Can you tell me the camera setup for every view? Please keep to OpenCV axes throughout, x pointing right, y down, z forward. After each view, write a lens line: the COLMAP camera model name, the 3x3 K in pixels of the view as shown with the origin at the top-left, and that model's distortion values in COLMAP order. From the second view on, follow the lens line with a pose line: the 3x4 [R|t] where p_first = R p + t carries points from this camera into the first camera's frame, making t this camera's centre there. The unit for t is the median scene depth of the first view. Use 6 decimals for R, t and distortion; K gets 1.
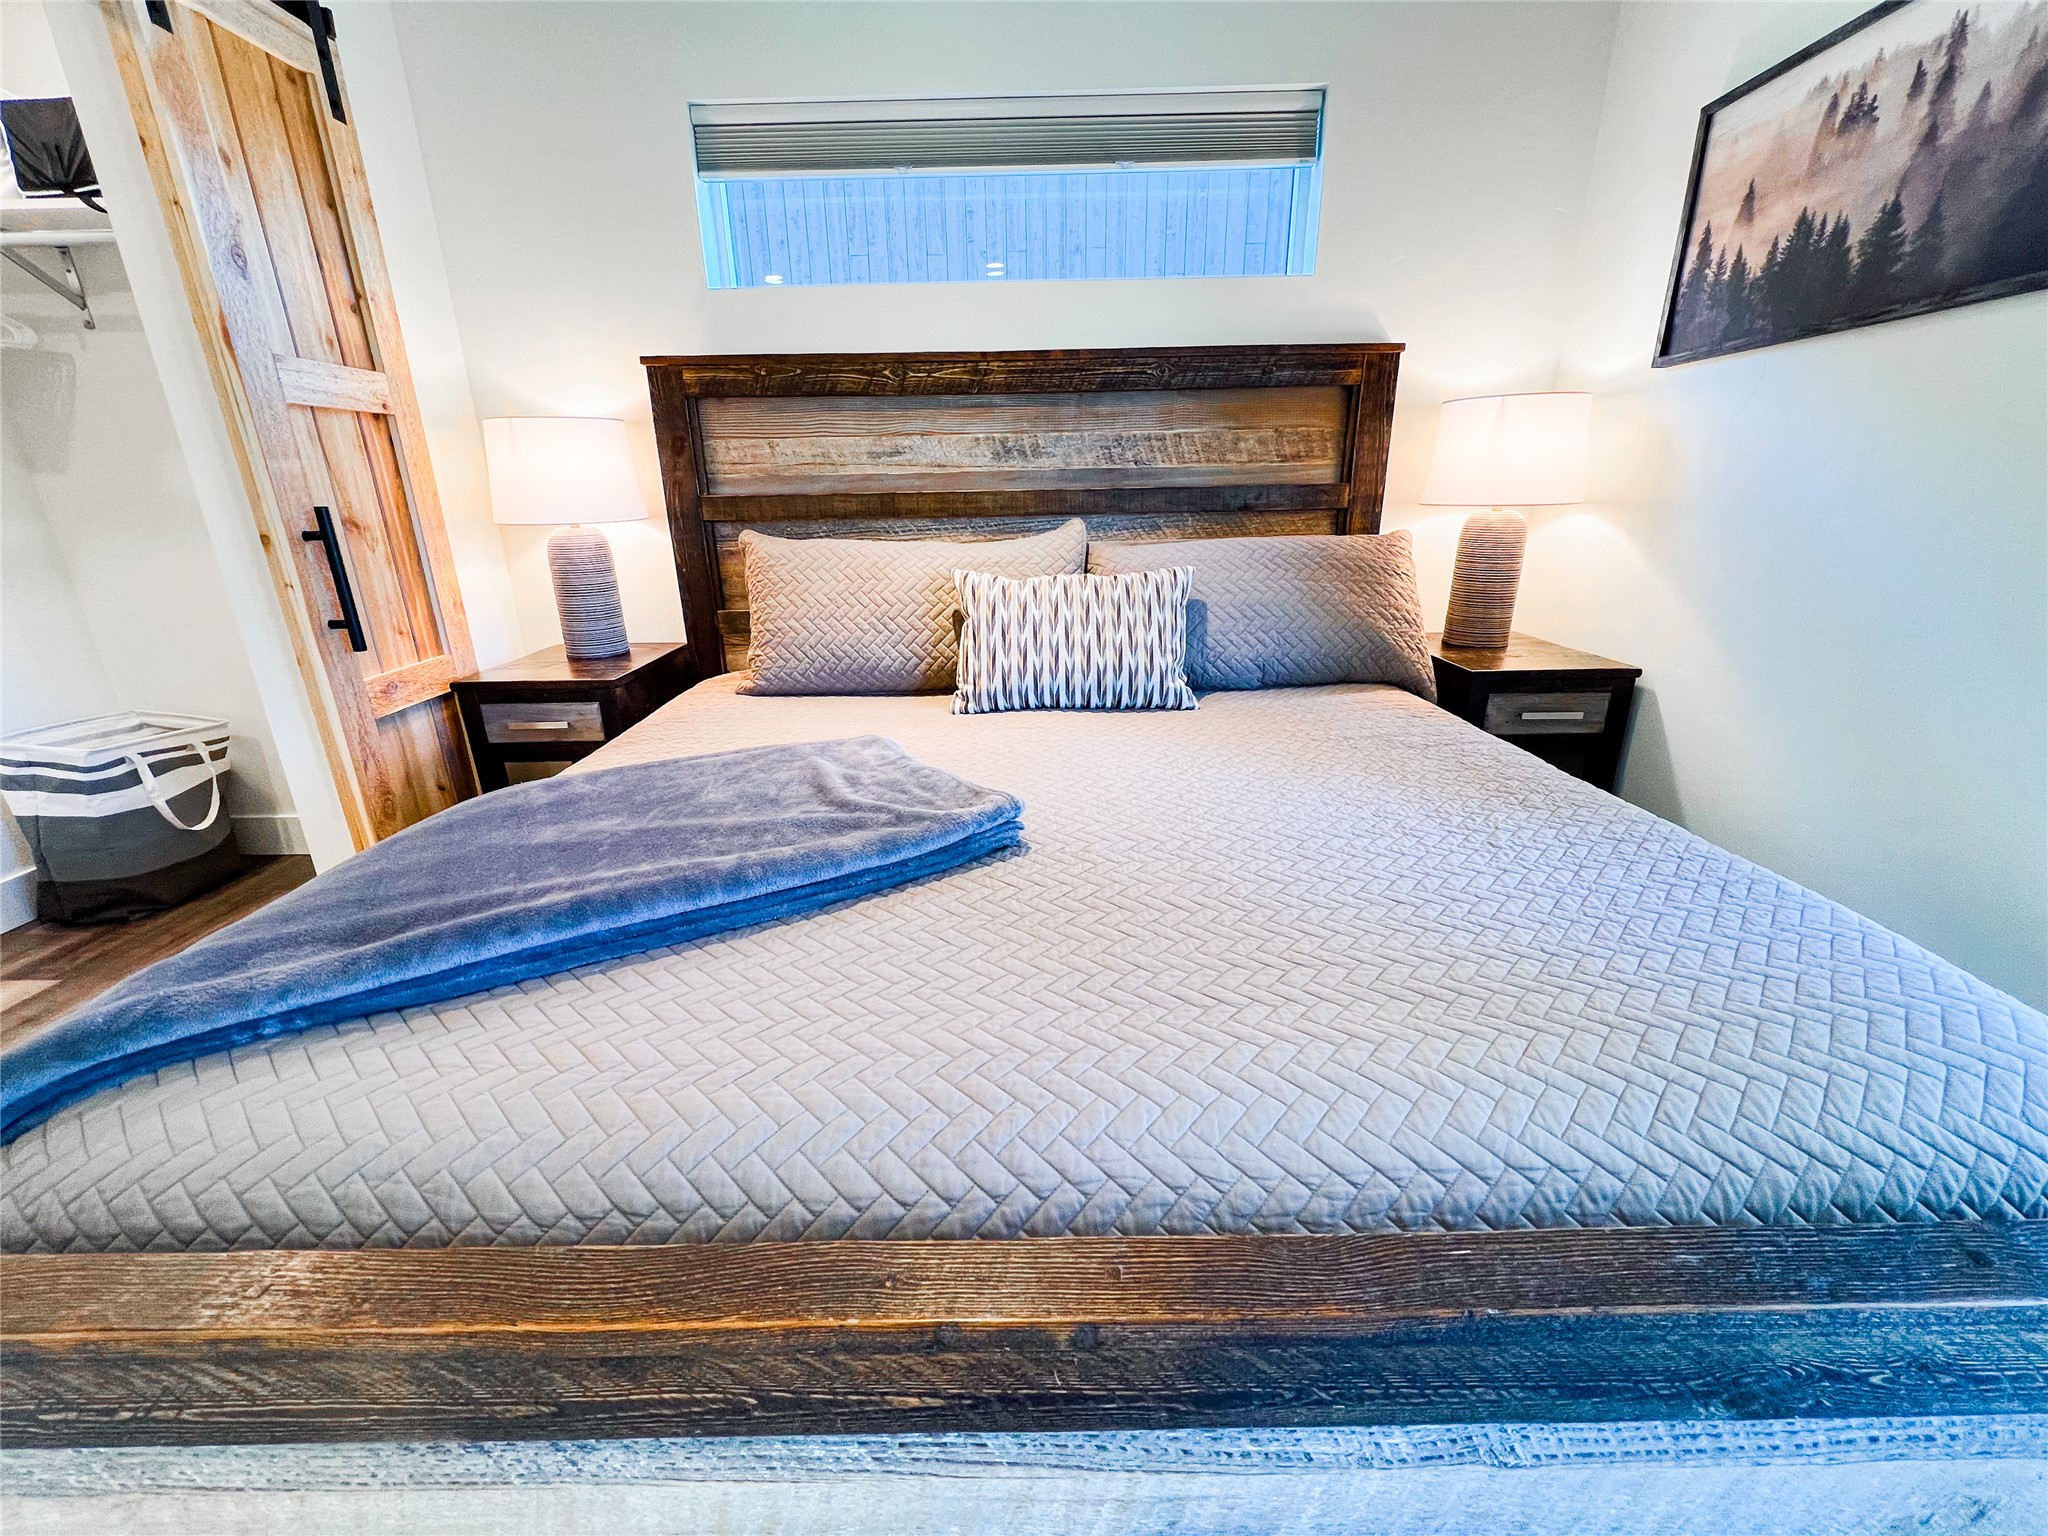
lens RADIAL K [[819.5, 0, 1024.0], [0, 819.5, 768.0], [0, 0, 1]] dist [-0.001859, 0.000181]
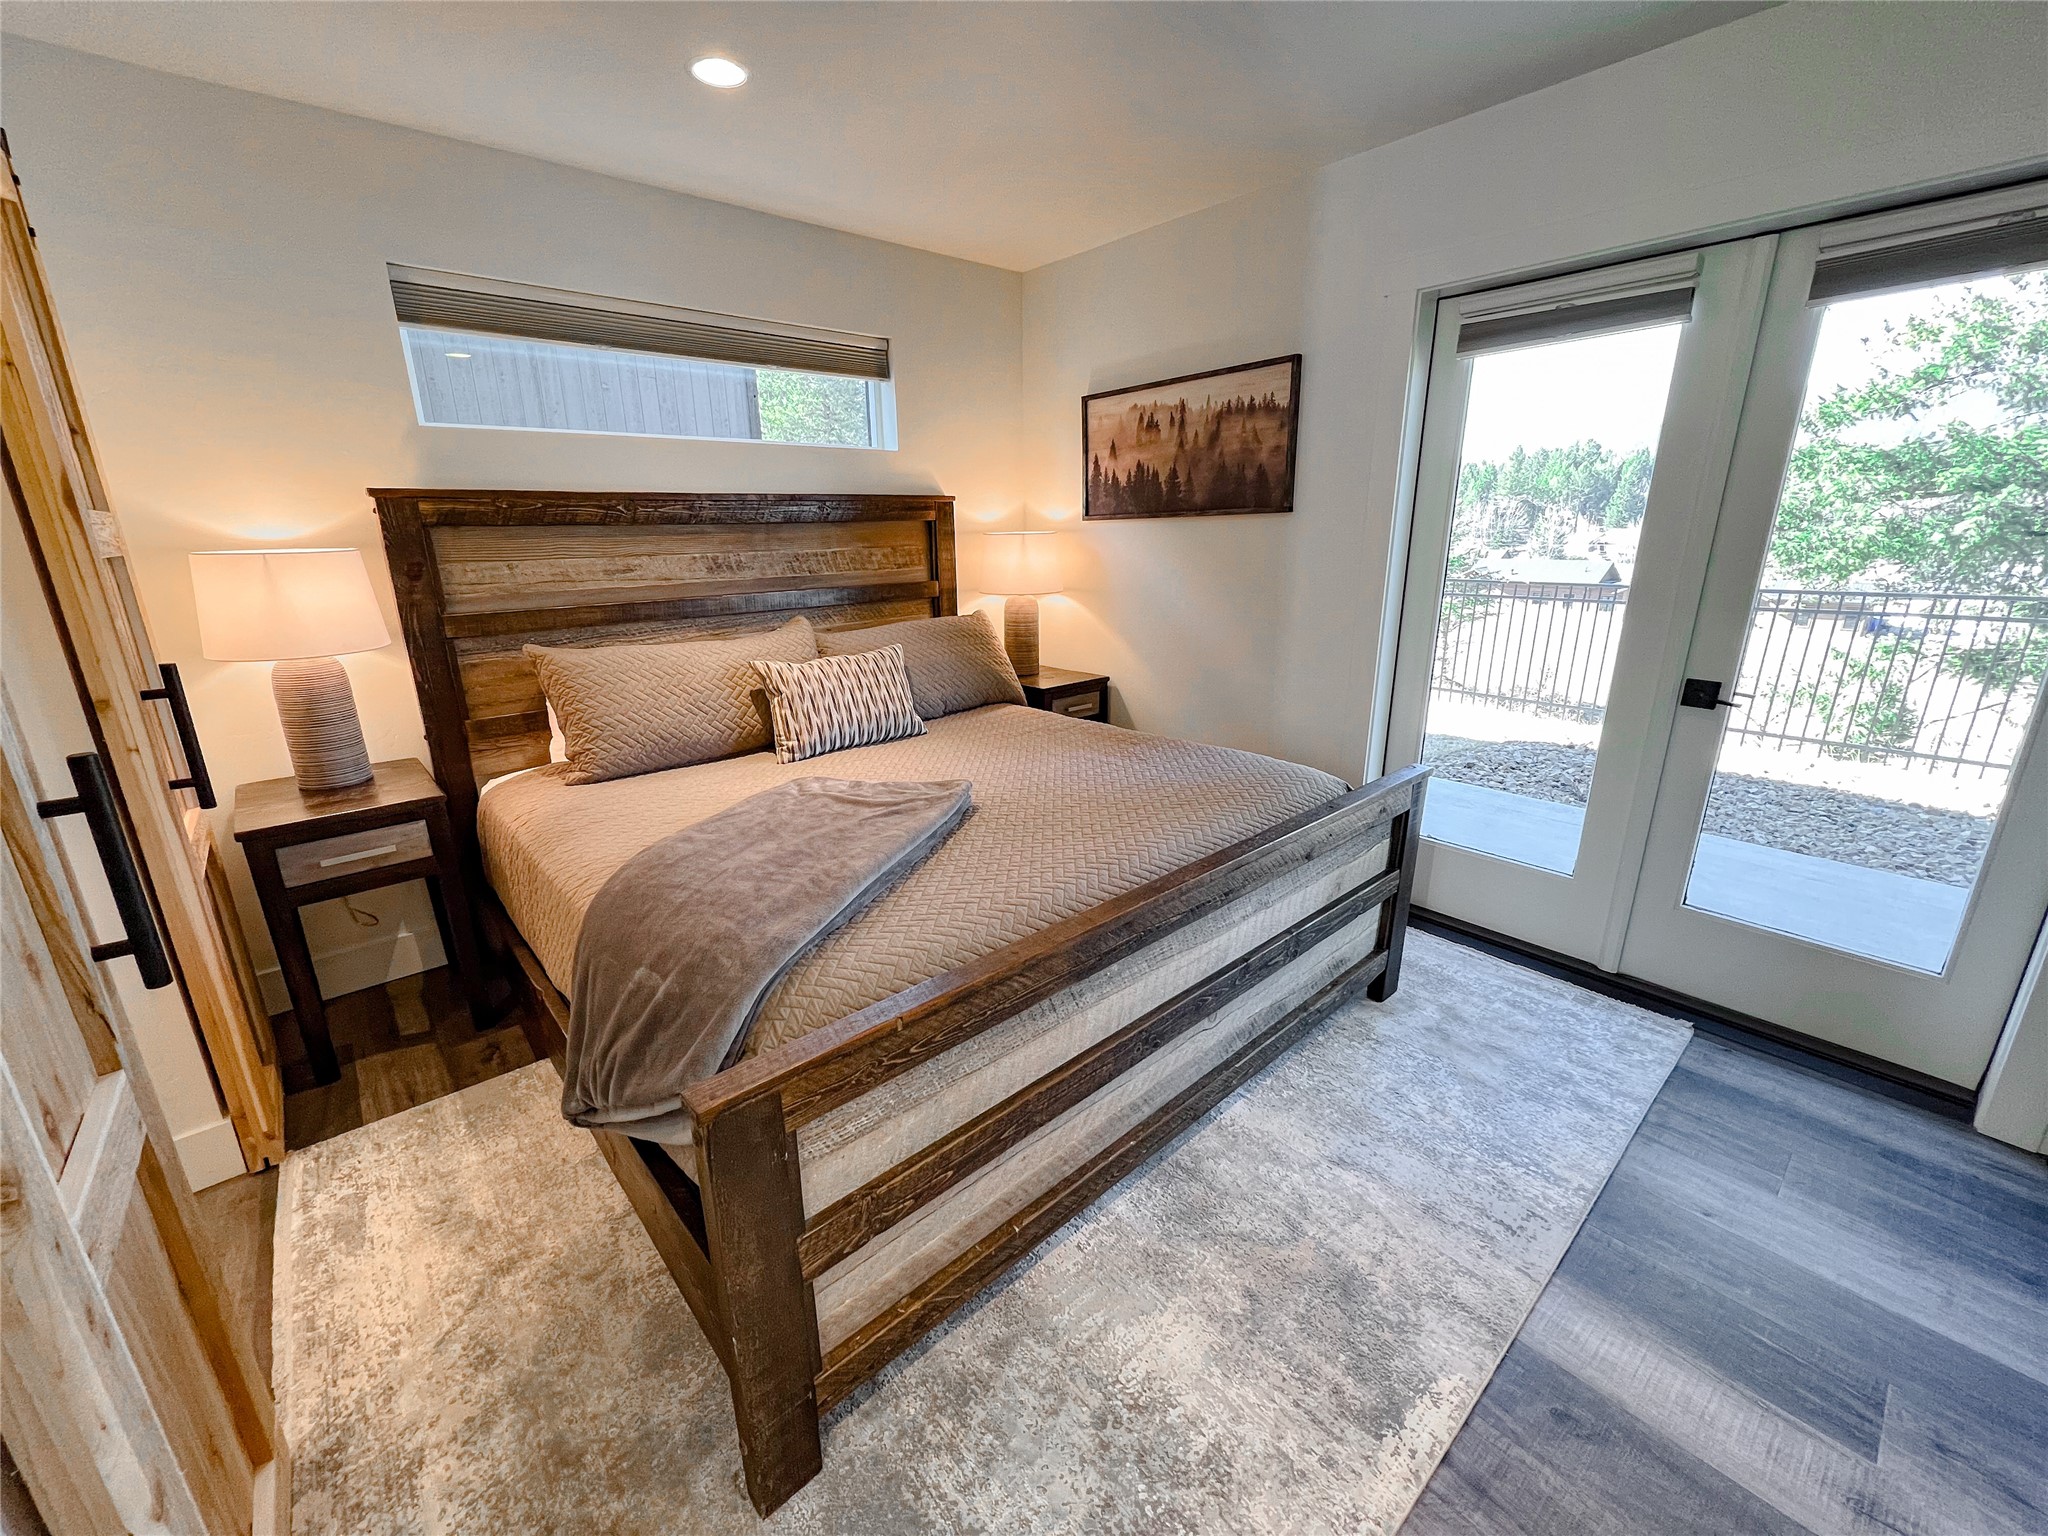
lens RADIAL K [[811.2, 0, 1024.0], [0, 811.2, 768.0], [0, 0, 1]] dist [0.001246, 0.000025]
pose [[0.749516, -0.182569, 0.636313, -0.575707], [0.216276, 0.976005, 0.025280, -0.005462], [-0.625660, 0.118671, 0.771017, -0.269855]]
